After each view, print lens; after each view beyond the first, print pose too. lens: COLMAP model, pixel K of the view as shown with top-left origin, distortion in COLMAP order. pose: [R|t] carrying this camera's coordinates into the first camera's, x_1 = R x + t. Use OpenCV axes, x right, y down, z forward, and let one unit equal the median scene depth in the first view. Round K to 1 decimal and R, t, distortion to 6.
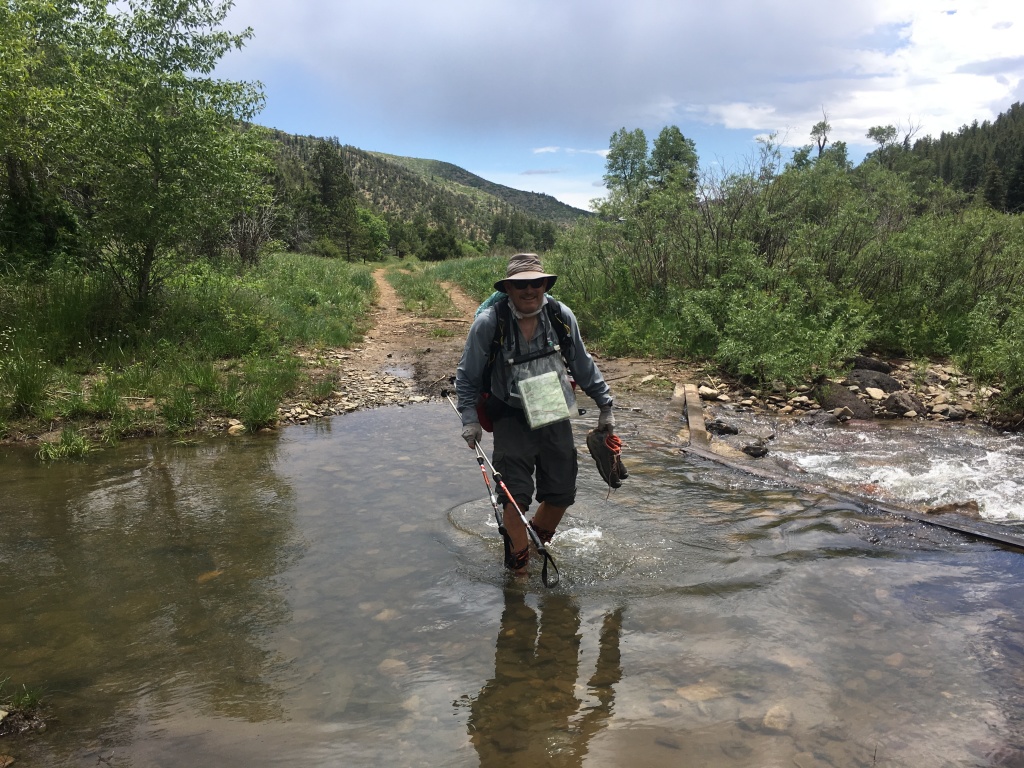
lens RADIAL K [[872.4, 0, 513.7], [0, 872.4, 385.9], [0, 0, 1]] dist [0.056830, -0.003713]
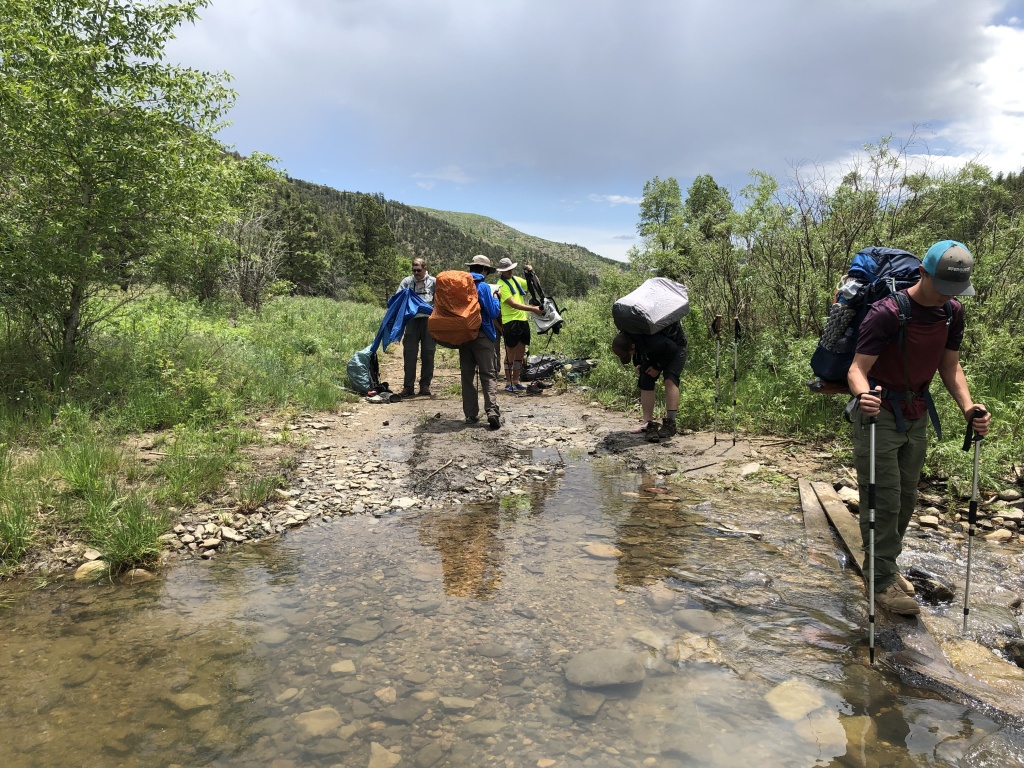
lens RADIAL K [[825.7, 0, 510.7], [0, 825.7, 383.1], [0, 0, 1]] dist [0.015900, 0.010235]
pose [[0.999042, 0.005087, -0.043471, -0.001941], [-0.007329, 0.998643, -0.051567, -0.020478], [0.043150, 0.051836, 0.997723, 0.178216]]
